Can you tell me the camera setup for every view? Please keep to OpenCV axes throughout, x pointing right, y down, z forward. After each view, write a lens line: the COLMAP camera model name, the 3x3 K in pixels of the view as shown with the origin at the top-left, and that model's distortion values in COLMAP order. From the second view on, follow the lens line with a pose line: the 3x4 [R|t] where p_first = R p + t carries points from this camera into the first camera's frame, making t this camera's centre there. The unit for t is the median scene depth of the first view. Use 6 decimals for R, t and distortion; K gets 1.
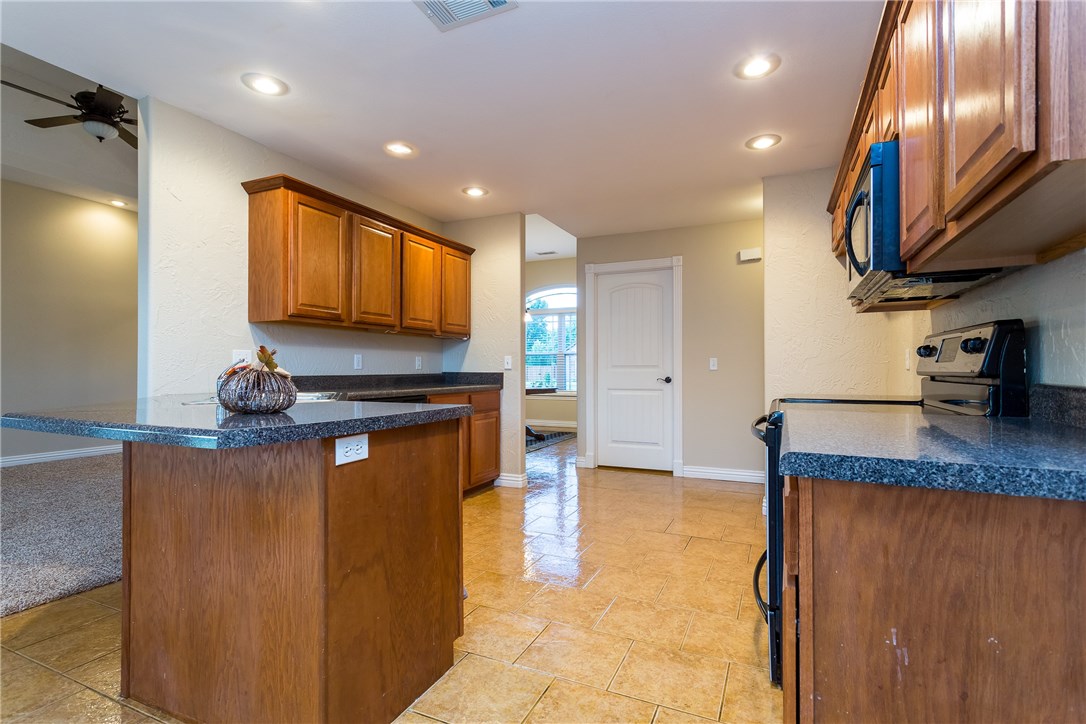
lens RADIAL K [[526.8, 0, 536.1], [0, 526.8, 363.5], [0, 0, 1]] dist [0.019372, -0.000257]
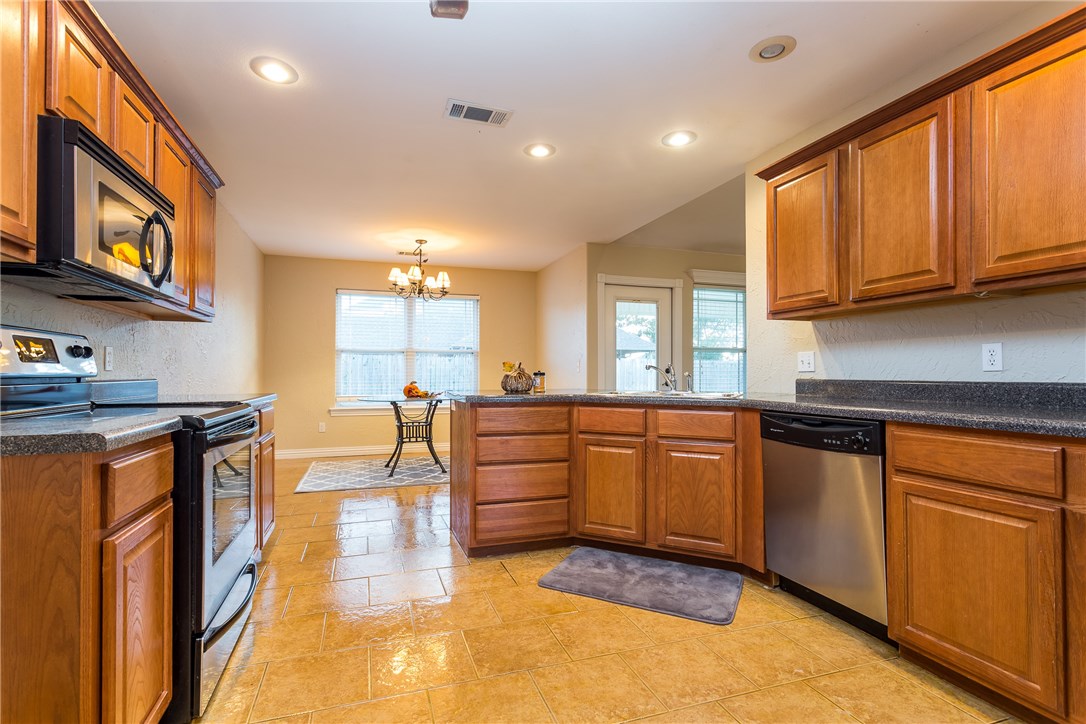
lens RADIAL K [[526.8, 0, 534.9], [0, 526.8, 369.4], [0, 0, 1]] dist [0.019372, -0.000257]
pose [[-0.729454, -0.004952, -0.684012, 0.436293], [0.004901, 0.999910, -0.012466, 0.015356], [0.684012, -0.012446, -0.729364, 1.283260]]
